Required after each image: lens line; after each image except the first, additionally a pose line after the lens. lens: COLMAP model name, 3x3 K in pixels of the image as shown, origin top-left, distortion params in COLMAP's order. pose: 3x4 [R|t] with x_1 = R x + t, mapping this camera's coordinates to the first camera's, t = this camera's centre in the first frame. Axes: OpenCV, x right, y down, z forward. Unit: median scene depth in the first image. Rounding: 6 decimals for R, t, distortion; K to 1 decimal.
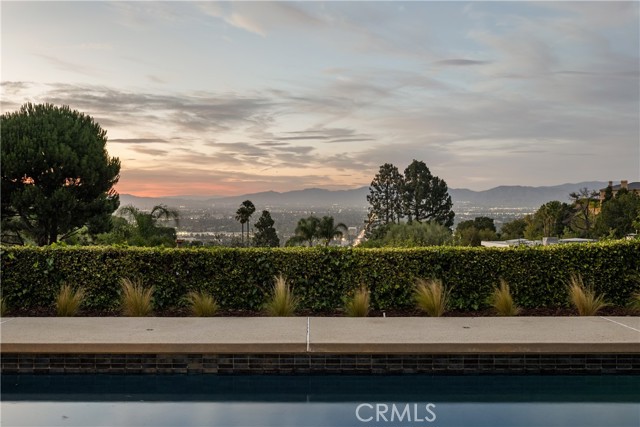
lens RADIAL K [[614.4, 0, 321.5], [0, 614.4, 273.6], [0, 0, 1]] dist [-0.000661, 0.004221]
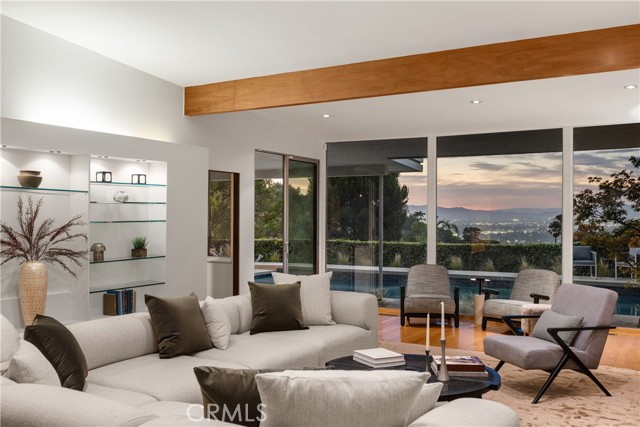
lens RADIAL K [[612.8, 0, 316.9], [0, 612.8, 212.5], [0, 0, 1]] dist [-0.001778, 0.003979]
pose [[0.860933, -0.002181, -0.508714, 0.859038], [-0.058852, 0.992850, -0.103857, 0.110986], [0.505303, 0.119353, 0.854648, -1.193608]]
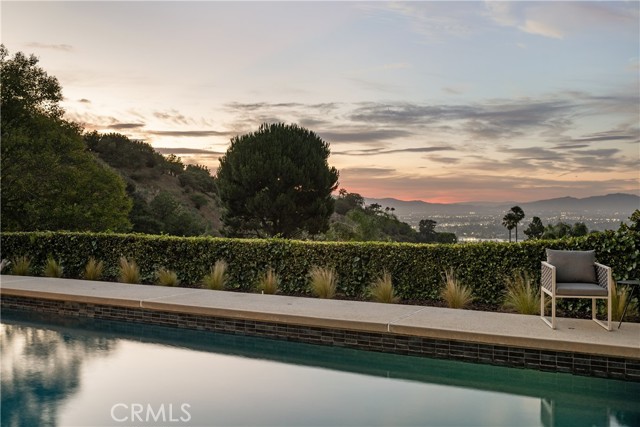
lens RADIAL K [[612.8, 0, 316.9], [0, 612.8, 212.5], [0, 0, 1]] dist [-0.001778, 0.003979]
pose [[0.892582, 0.006876, -0.450832, 0.666076], [-0.055702, 0.993906, -0.095124, 0.016615], [0.447431, 0.110018, 0.887526, -0.054713]]
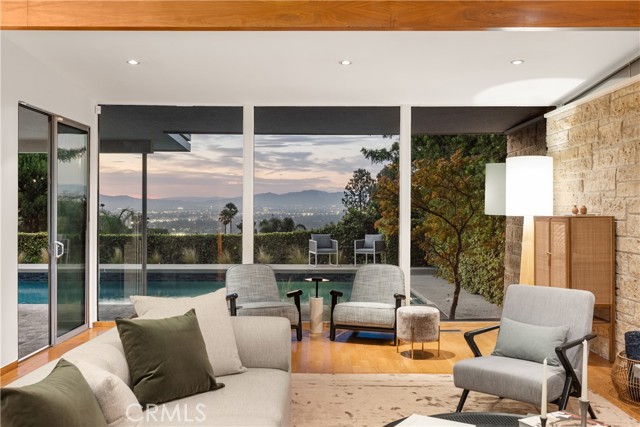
lens RADIAL K [[612.8, 0, 316.9], [0, 612.8, 212.5], [0, 0, 1]] dist [-0.001778, 0.003979]
pose [[0.999998, 0.001474, -0.001677, 0.588102], [-0.001636, 0.994830, -0.101538, 0.094254], [0.001519, 0.101541, 0.994830, -1.041235]]
